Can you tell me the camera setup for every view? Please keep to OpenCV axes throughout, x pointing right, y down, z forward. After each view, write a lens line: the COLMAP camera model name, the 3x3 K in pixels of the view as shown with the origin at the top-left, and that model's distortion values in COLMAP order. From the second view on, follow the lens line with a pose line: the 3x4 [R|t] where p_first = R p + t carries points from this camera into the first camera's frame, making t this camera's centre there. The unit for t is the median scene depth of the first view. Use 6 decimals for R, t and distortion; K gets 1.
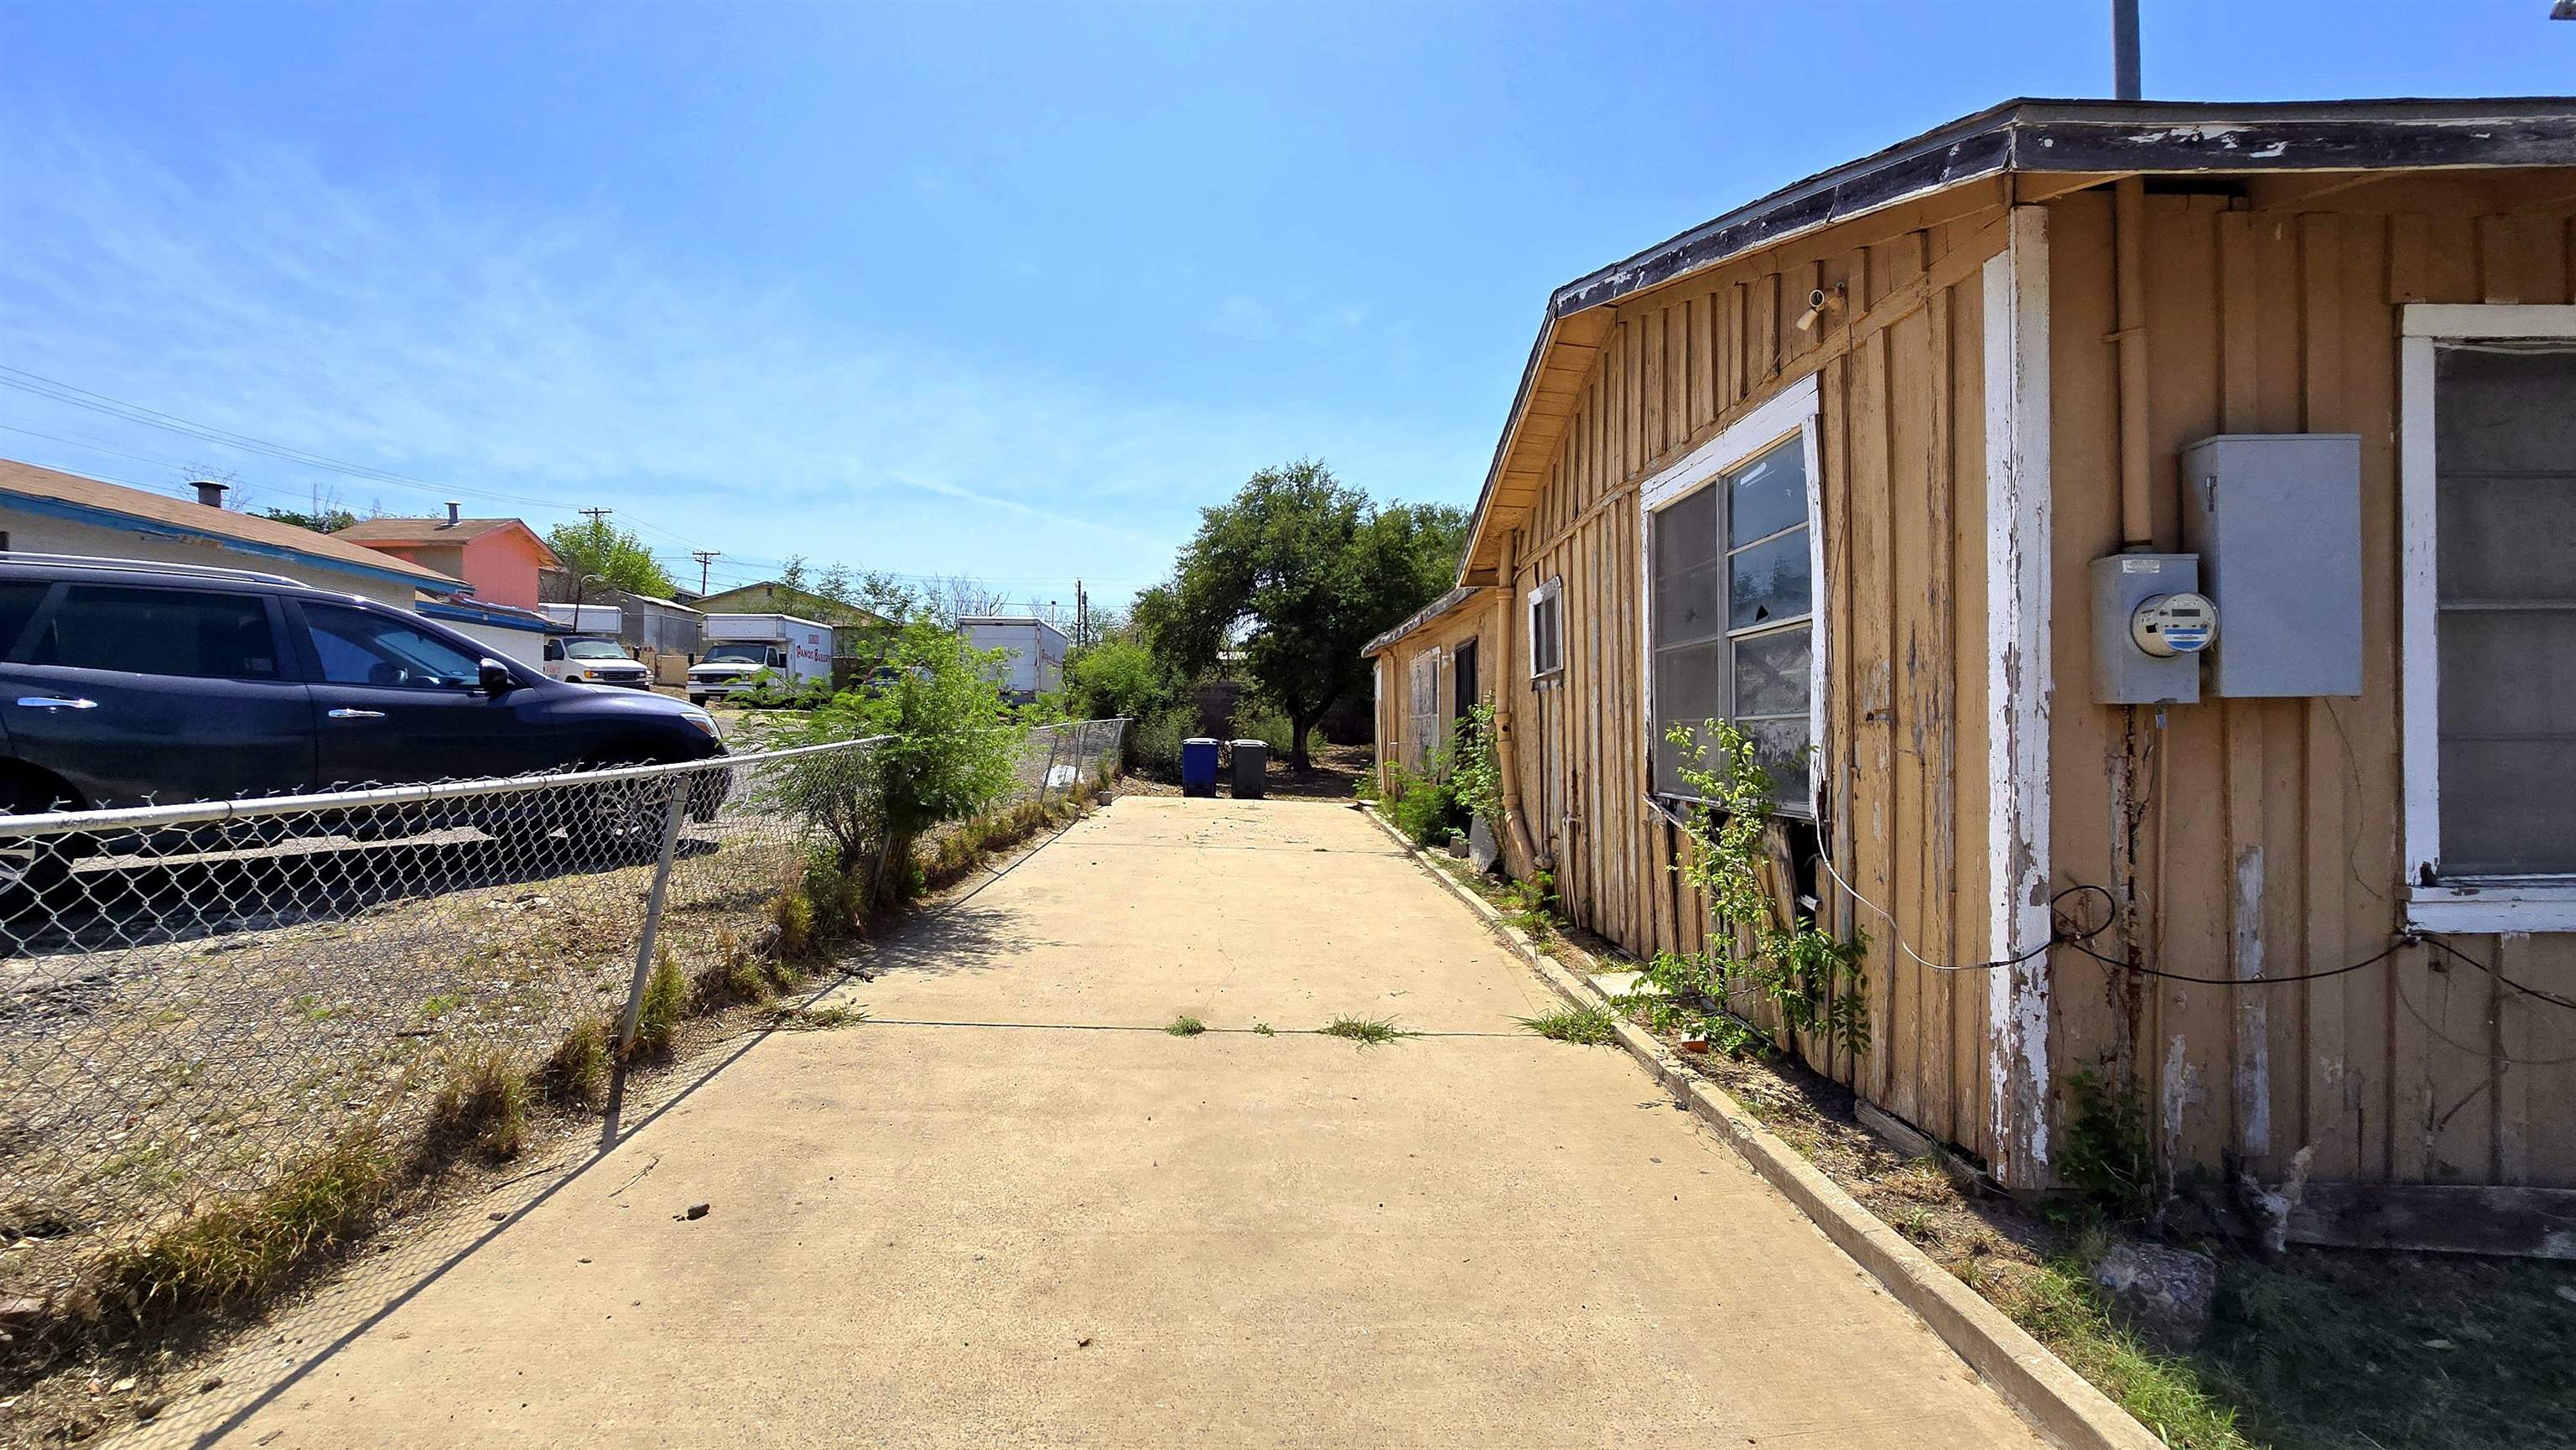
lens RADIAL K [[1026.3, 0, 1275.6], [0, 1026.3, 720.2], [0, 0, 1]] dist [-0.003594, -0.000156]
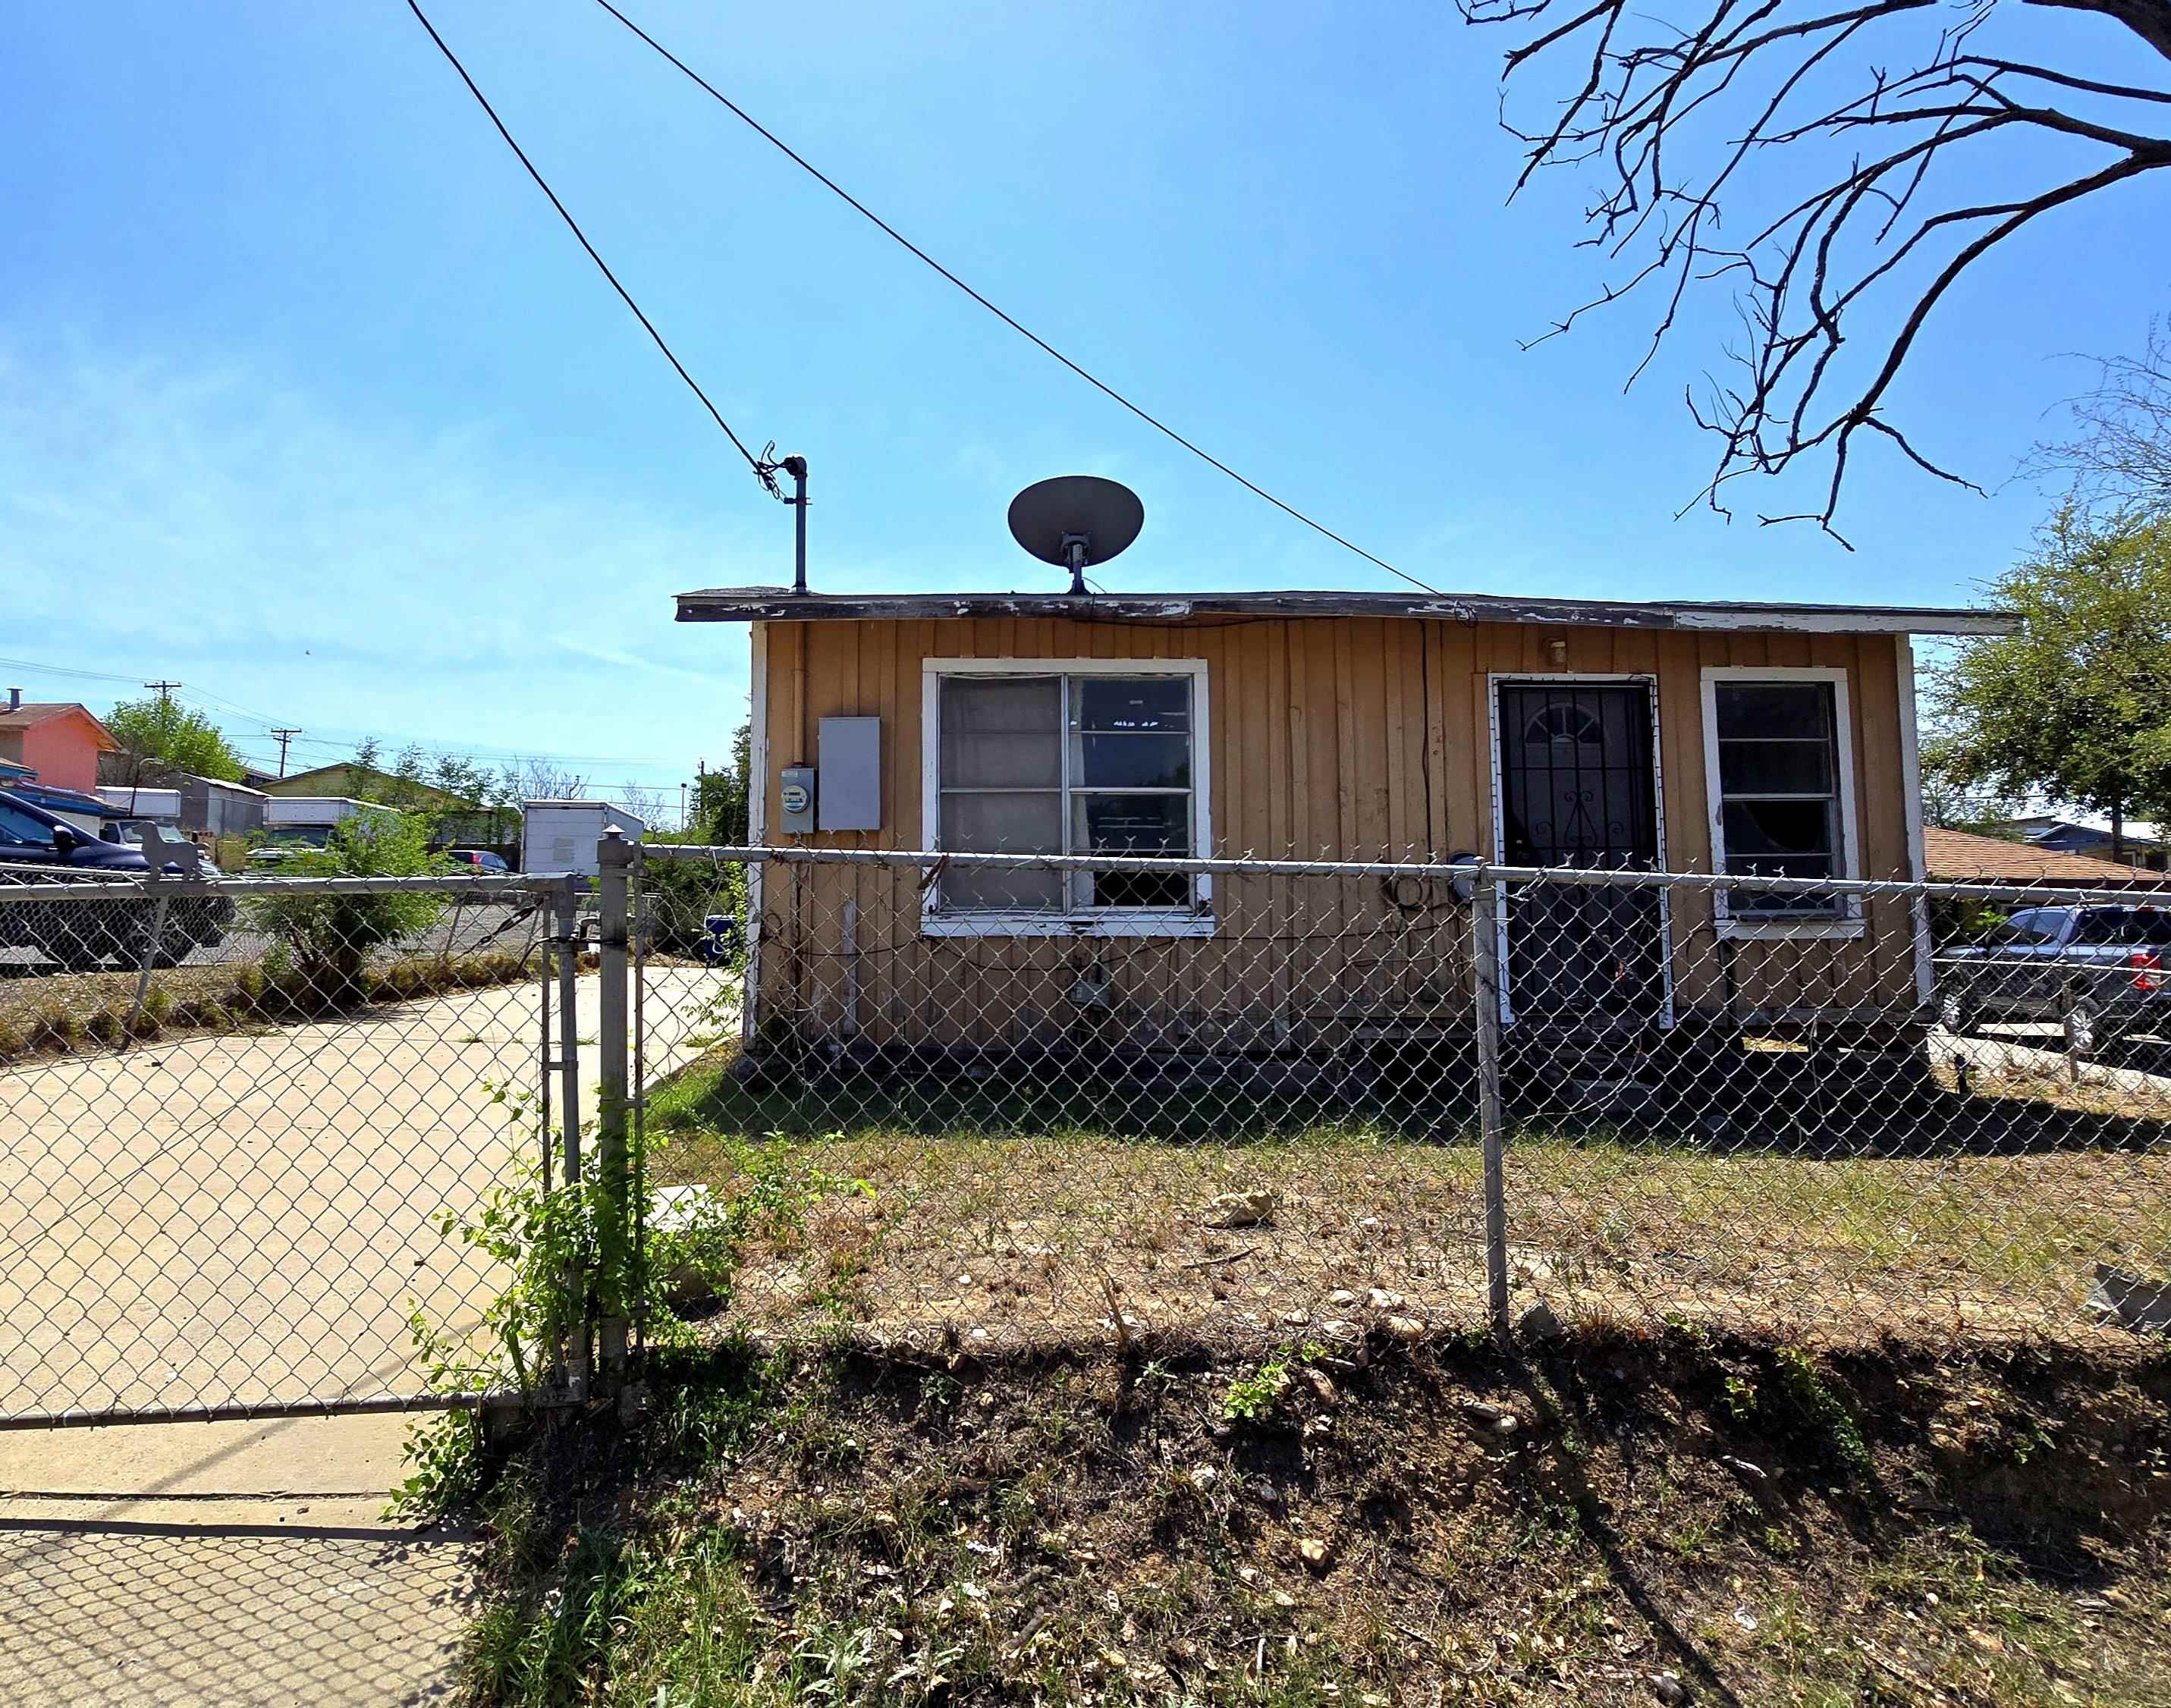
lens RADIAL K [[1307.8, 0, 1079.7], [0, 1307.8, 848.7], [0, 0, 1]] dist [0.007261, -0.002545]
pose [[0.999997, 0.000467, -0.002303, 0.791212], [-0.000618, 0.997820, -0.065989, 0.111314], [0.002268, 0.065991, 0.997818, -1.012765]]
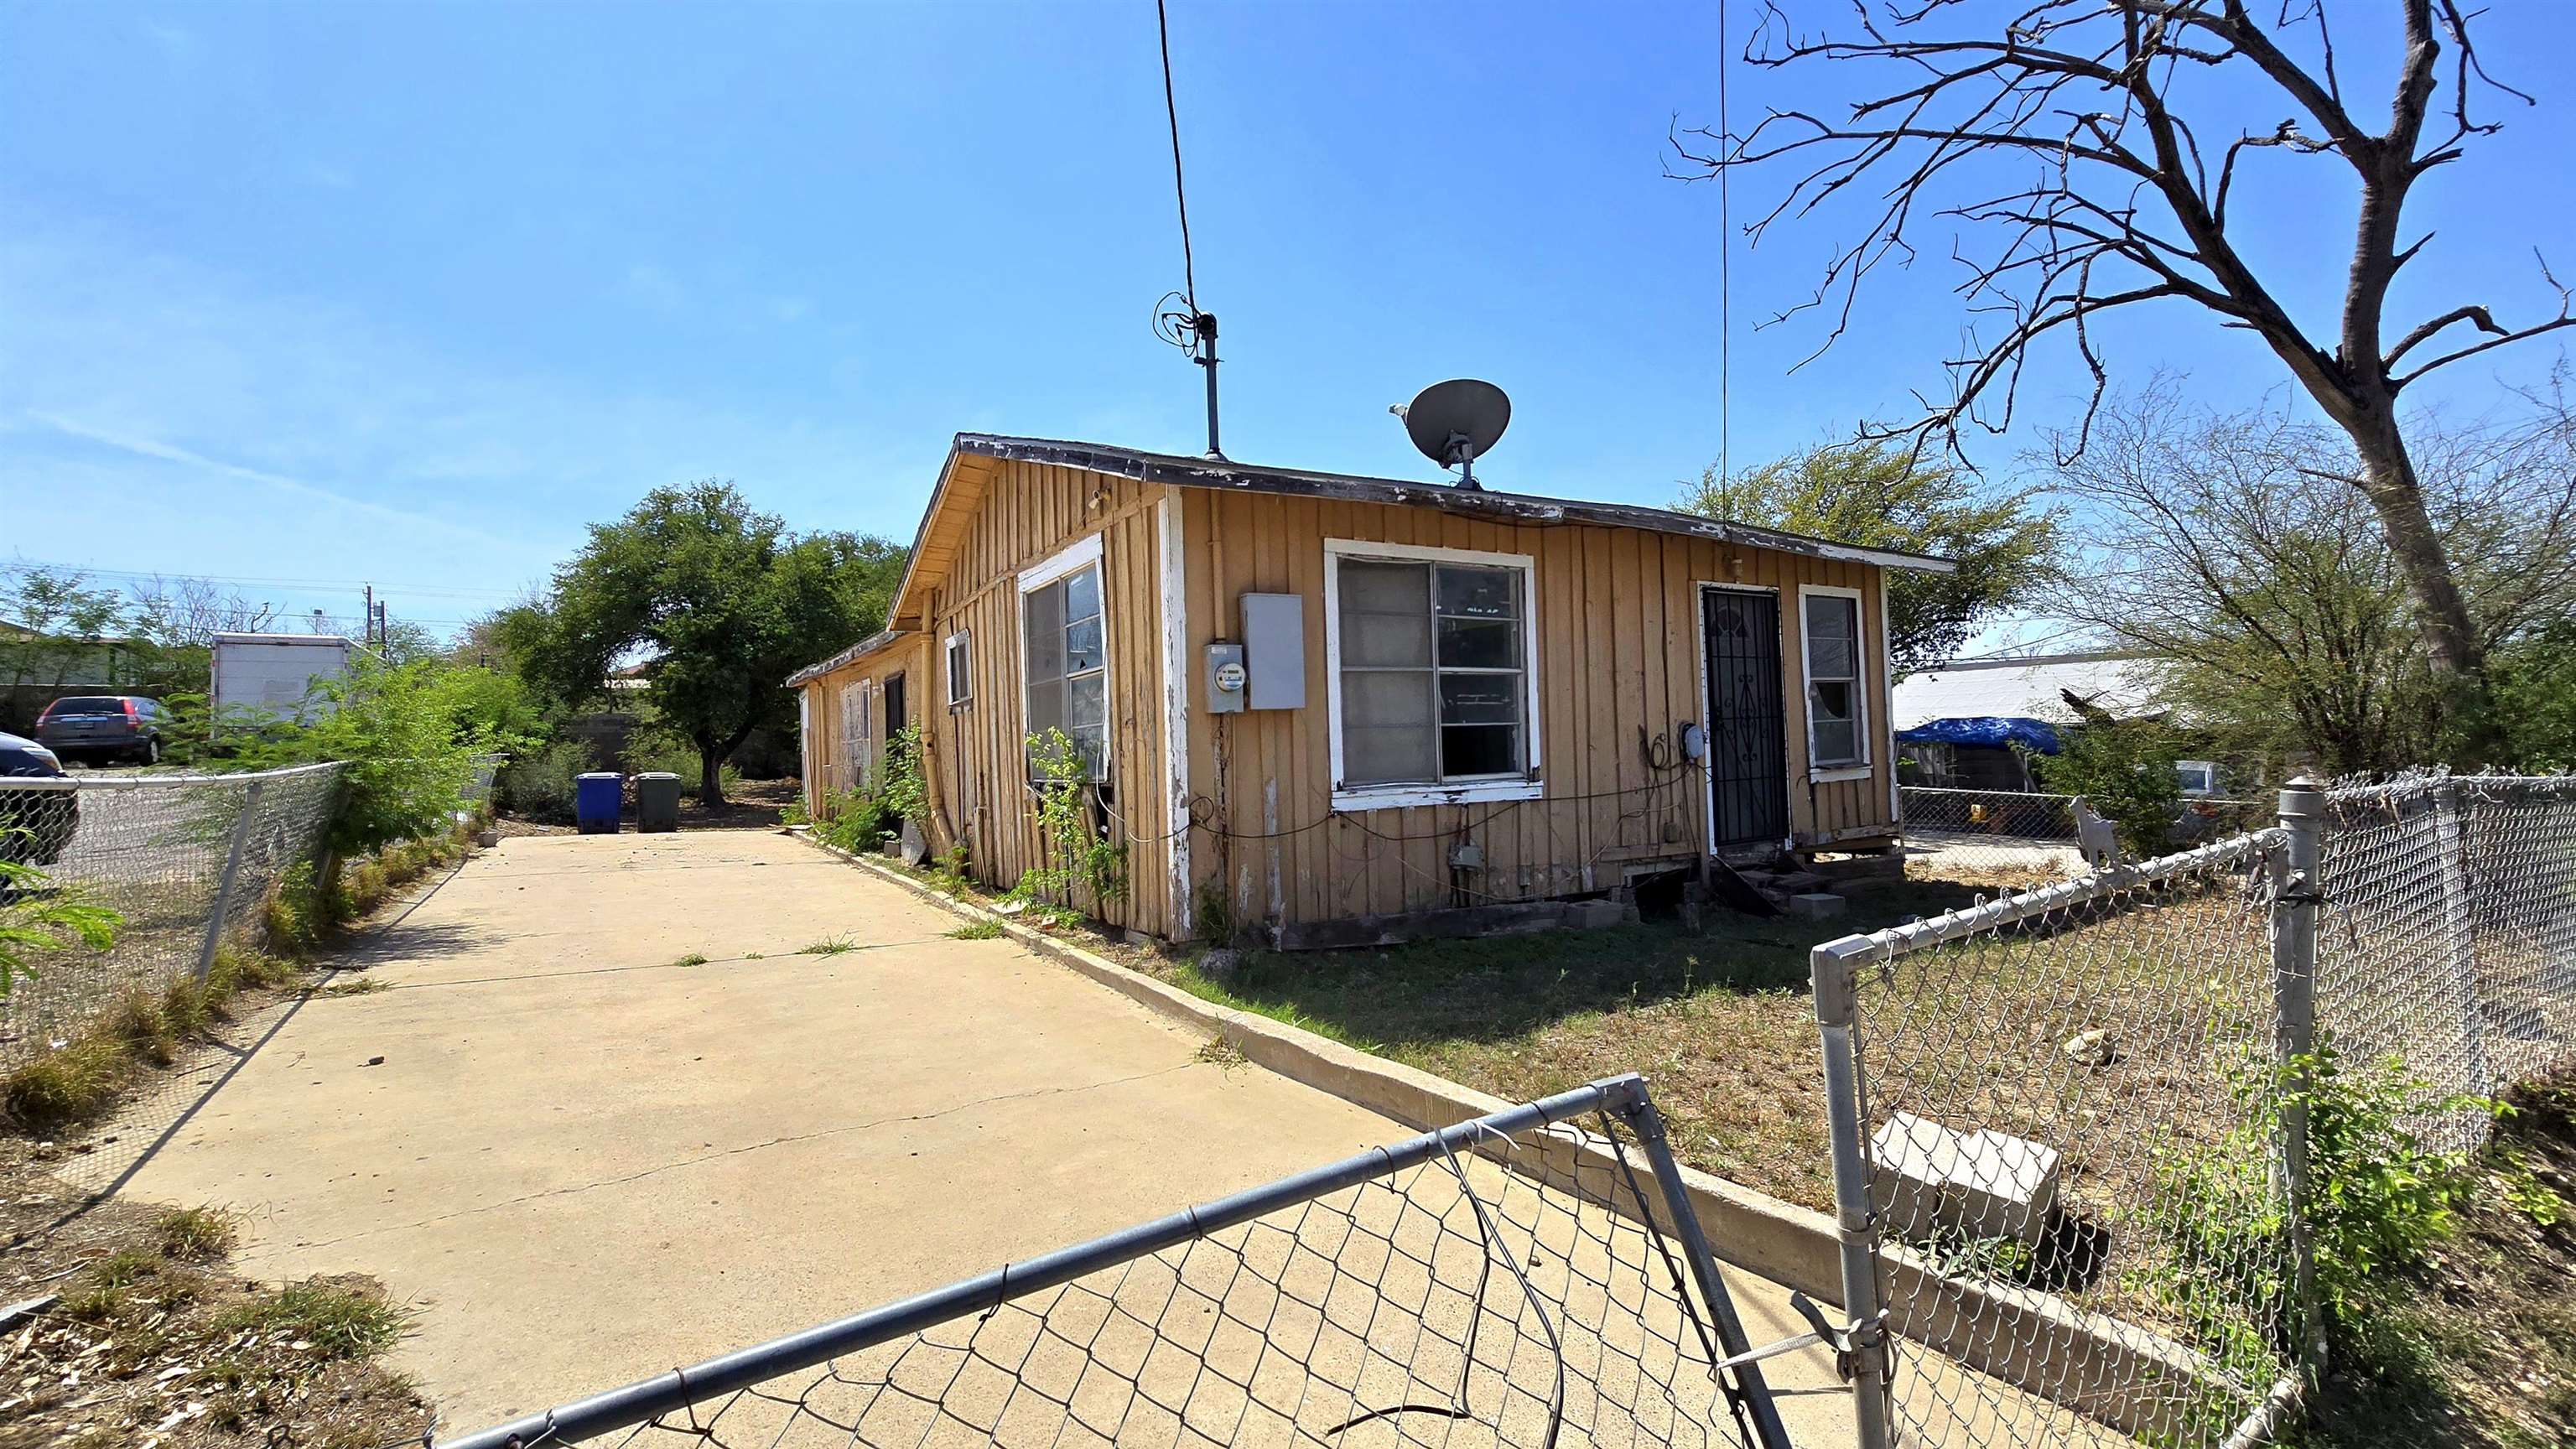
lens RADIAL K [[1122.1, 0, 1284.4], [0, 1122.1, 723.1], [0, 0, 1]] dist [-0.000877, 0.000373]
pose [[0.866479, -0.012765, 0.499051, -0.127417], [0.026872, 0.999416, -0.021093, 0.032200], [-0.498490, 0.031687, 0.866316, -0.610678]]
